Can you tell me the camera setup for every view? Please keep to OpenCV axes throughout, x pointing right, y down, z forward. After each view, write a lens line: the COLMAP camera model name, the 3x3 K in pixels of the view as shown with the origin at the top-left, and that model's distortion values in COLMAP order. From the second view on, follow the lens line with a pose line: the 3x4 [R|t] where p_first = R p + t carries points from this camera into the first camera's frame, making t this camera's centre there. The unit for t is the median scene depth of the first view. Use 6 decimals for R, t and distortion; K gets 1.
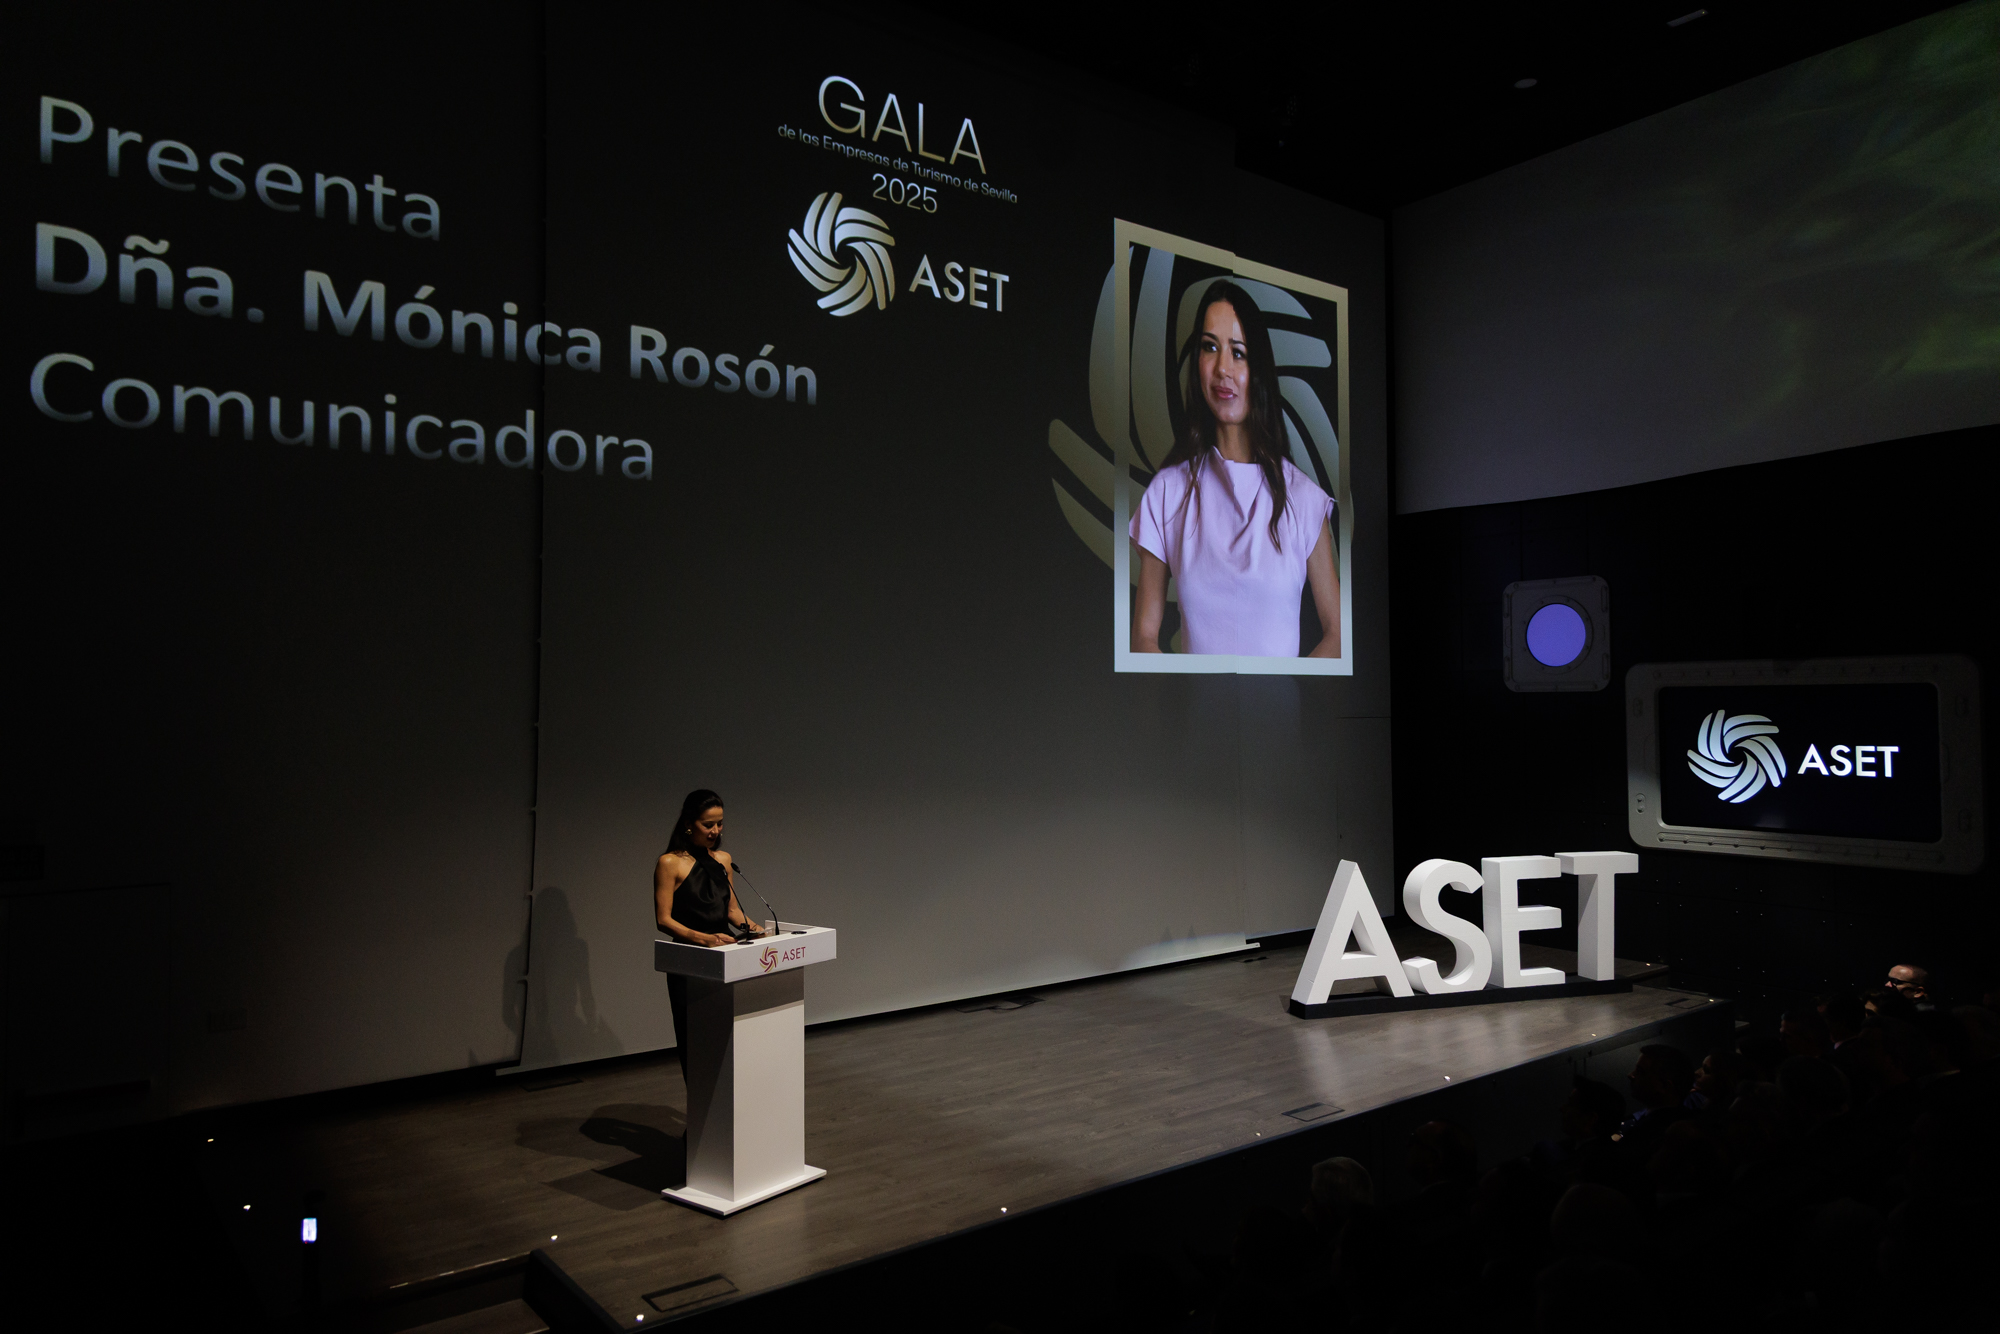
lens RADIAL K [[1330.4, 0, 1005.9], [0, 1330.4, 660.5], [0, 0, 1]] dist [0.007548, -0.003084]
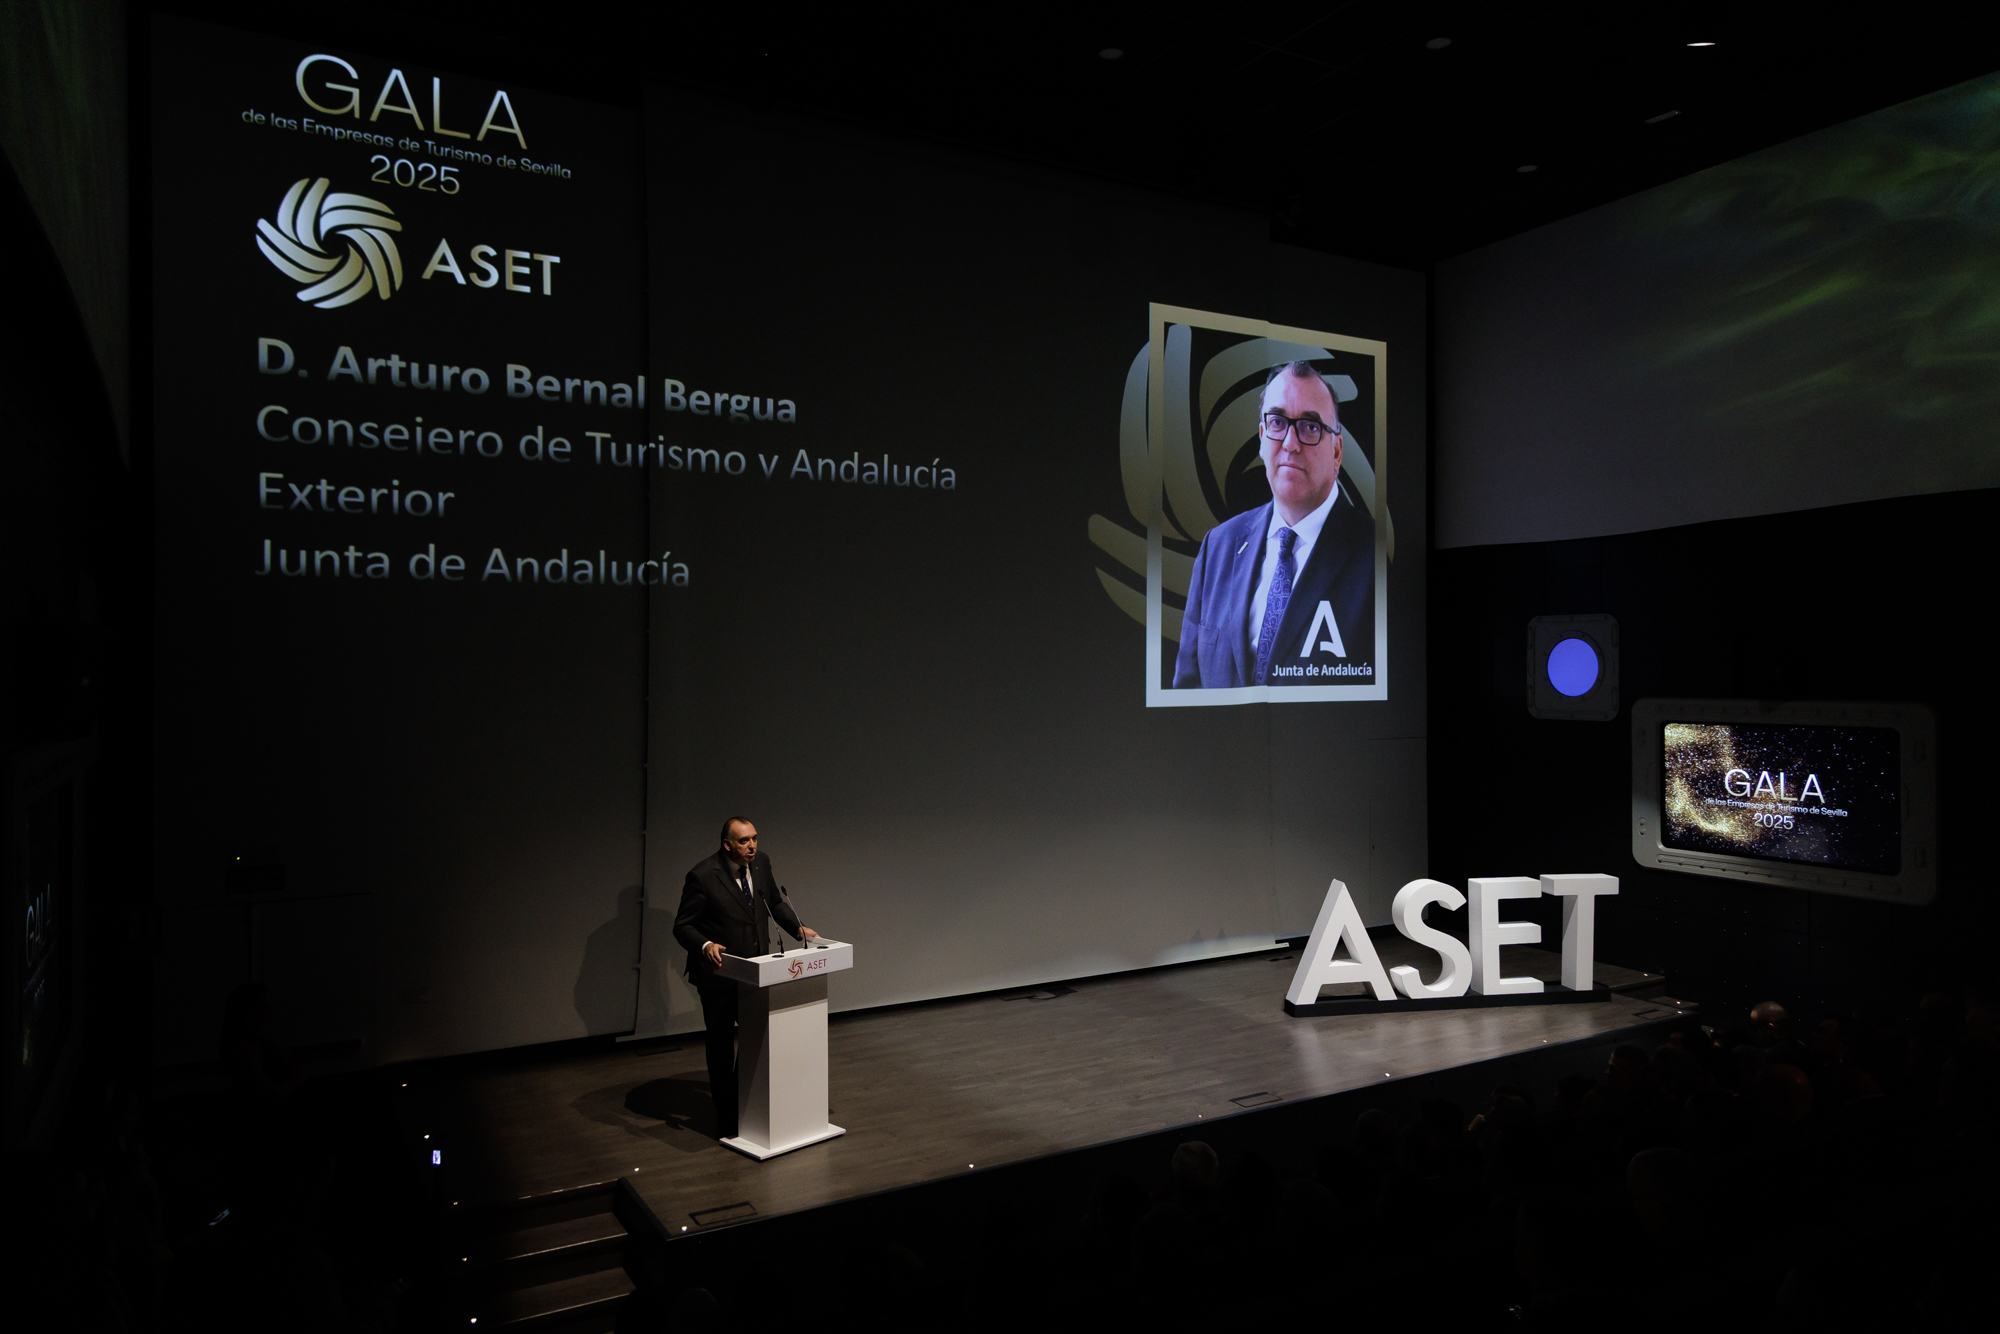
lens RADIAL K [[1337.0, 0, 1005.6], [0, 1337.0, 661.8], [0, 0, 1]] dist [0.009003, -0.000939]
pose [[0.991774, 0.001955, -0.127989, 0.123254], [0.002106, 0.999499, 0.031587, -0.075307], [0.127987, -0.031596, 0.991272, -0.171721]]
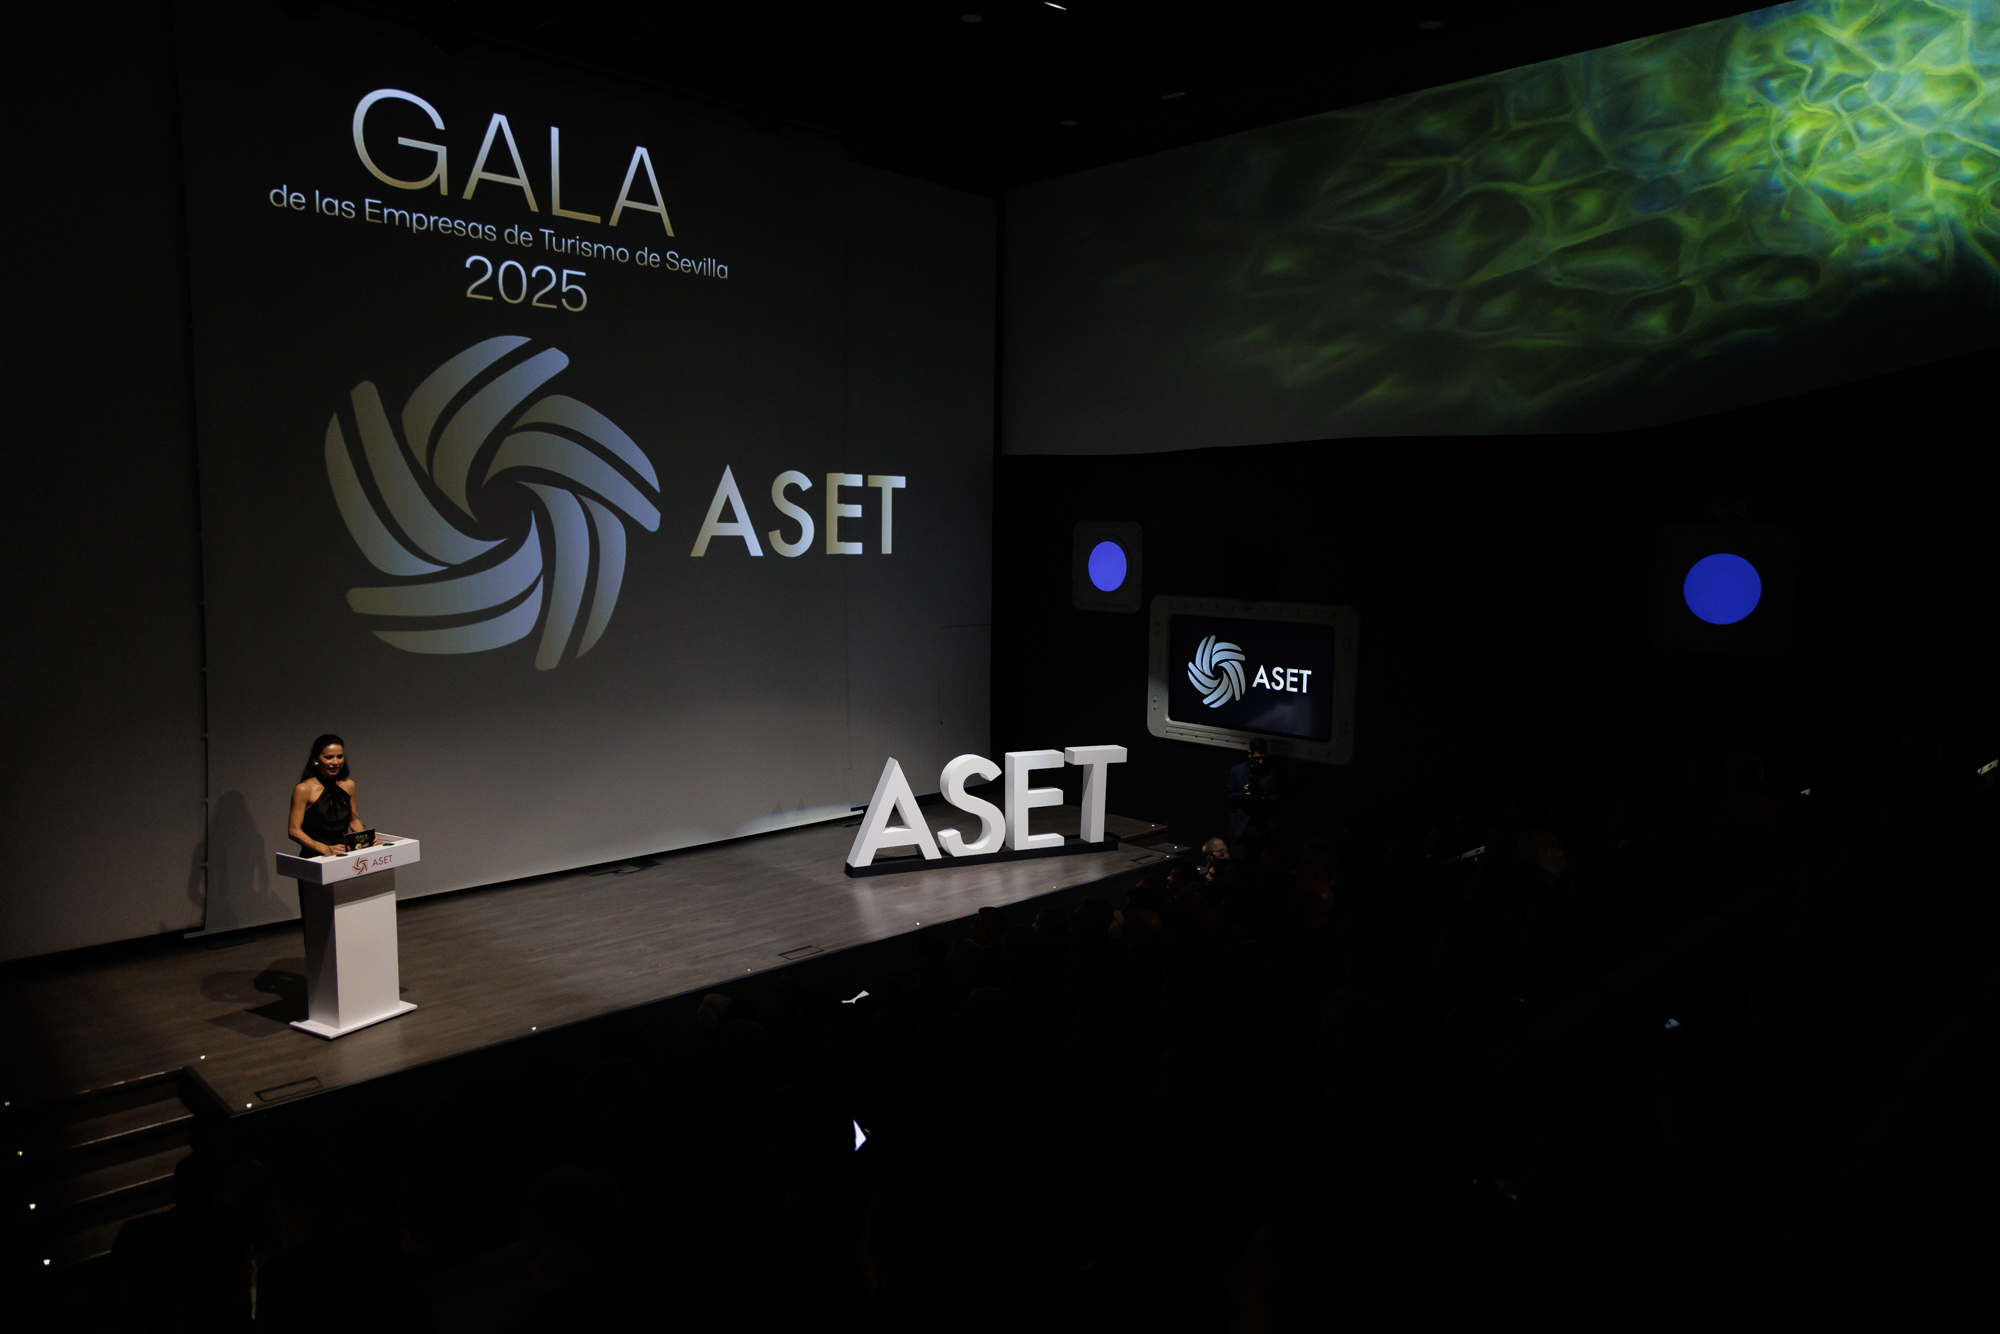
lens RADIAL K [[1330.4, 0, 1005.9], [0, 1330.4, 660.5], [0, 0, 1]] dist [0.007548, -0.003084]
pose [[0.991464, 0.004934, 0.130291, 0.200772], [-0.022855, 0.990389, 0.136411, -0.127481], [-0.128365, -0.138224, 0.982047, -0.286645]]
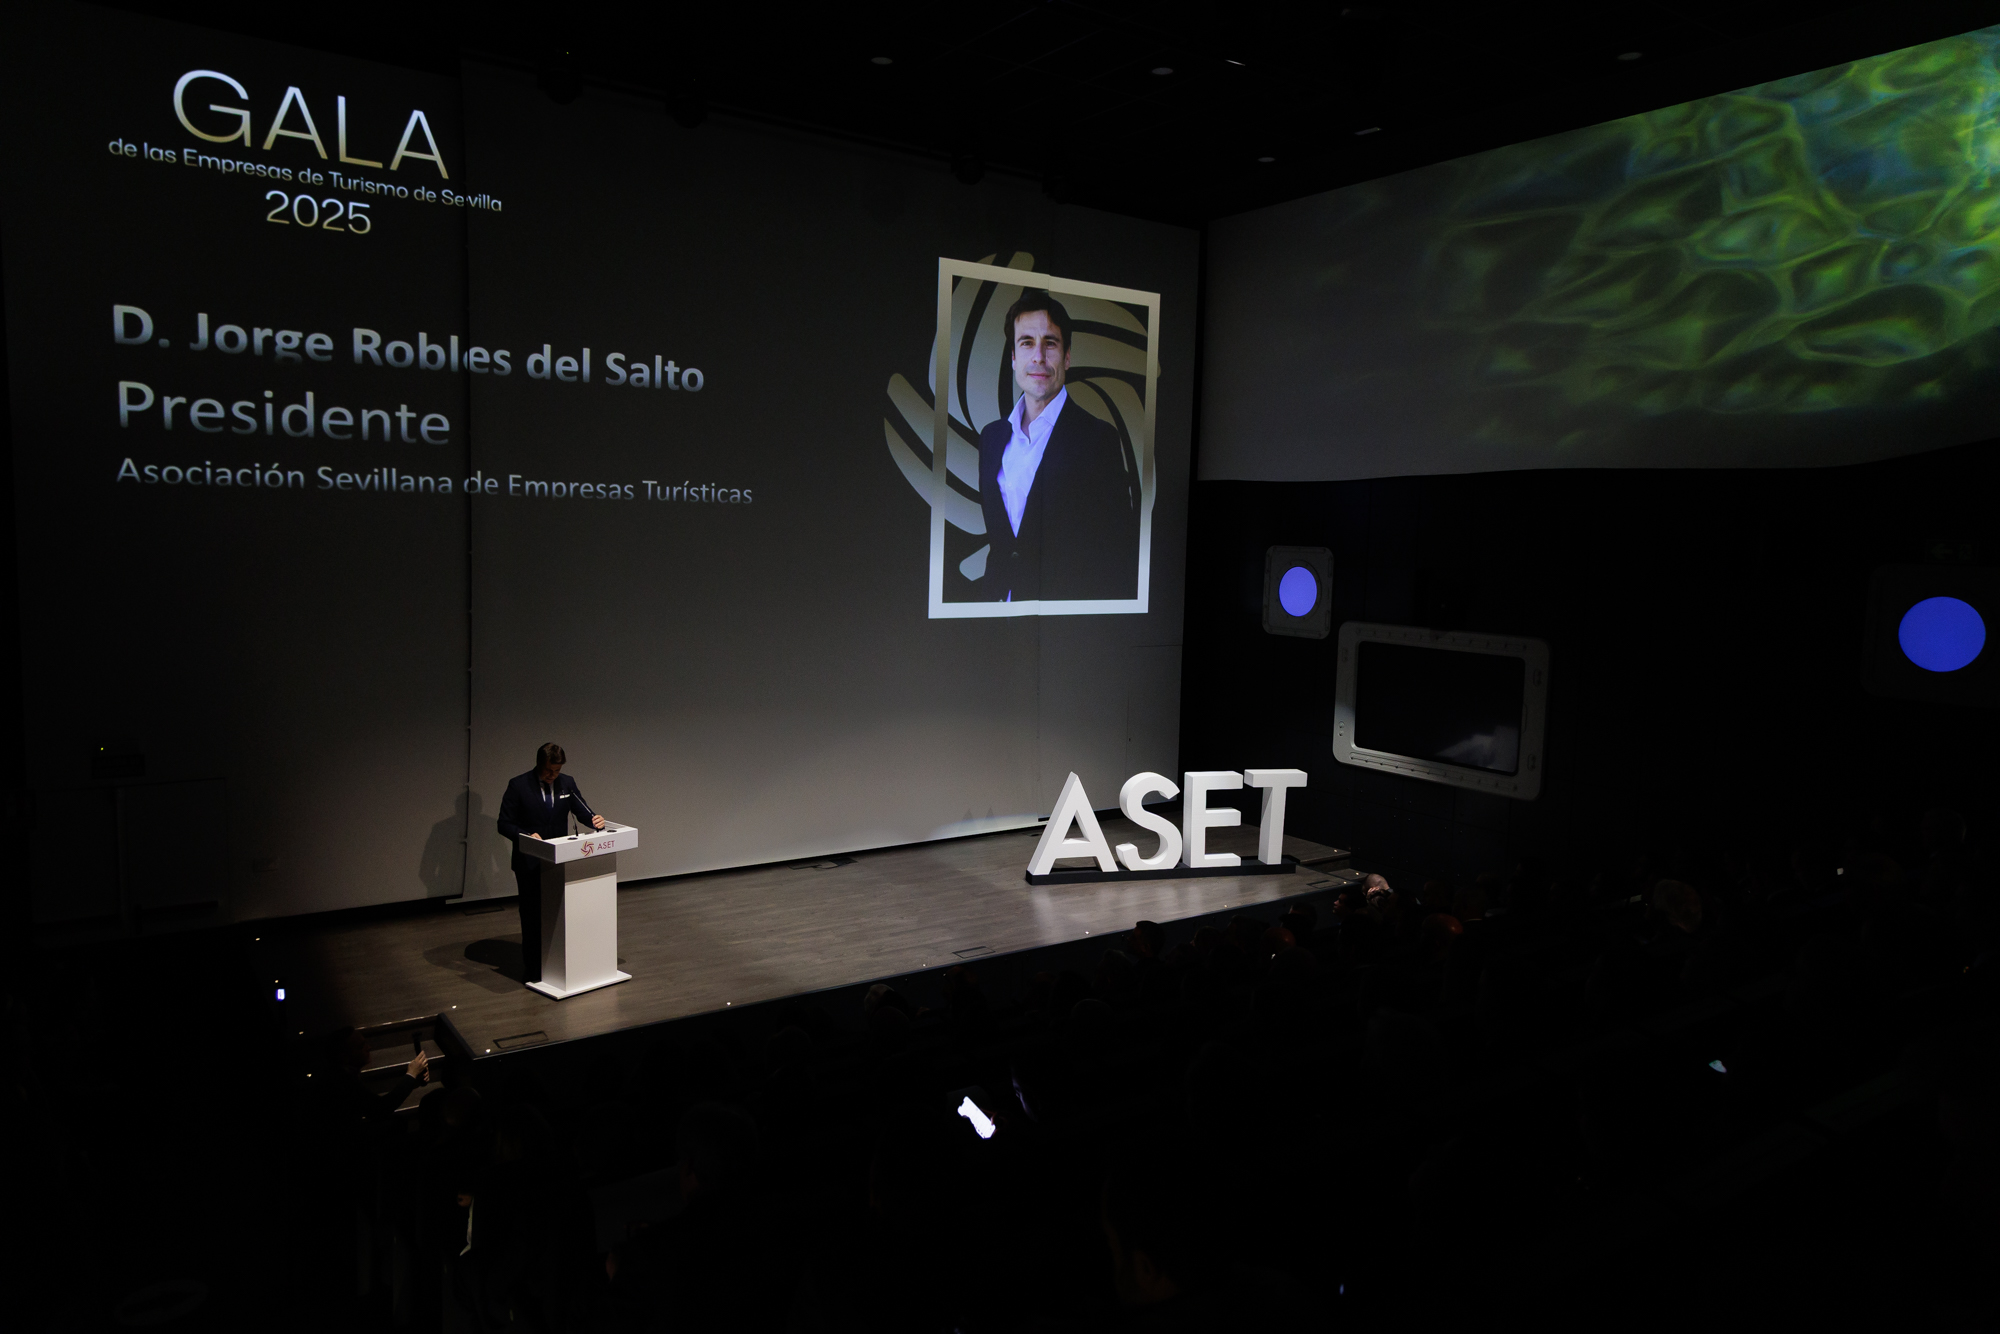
lens RADIAL K [[1337.0, 0, 1005.6], [0, 1337.0, 661.8], [0, 0, 1]] dist [0.009003, -0.000939]
pose [[0.998575, 0.036231, -0.039194, 0.241888], [-0.030616, 0.990317, 0.135403, -0.148500], [0.043720, -0.134010, 0.990015, -0.349435]]
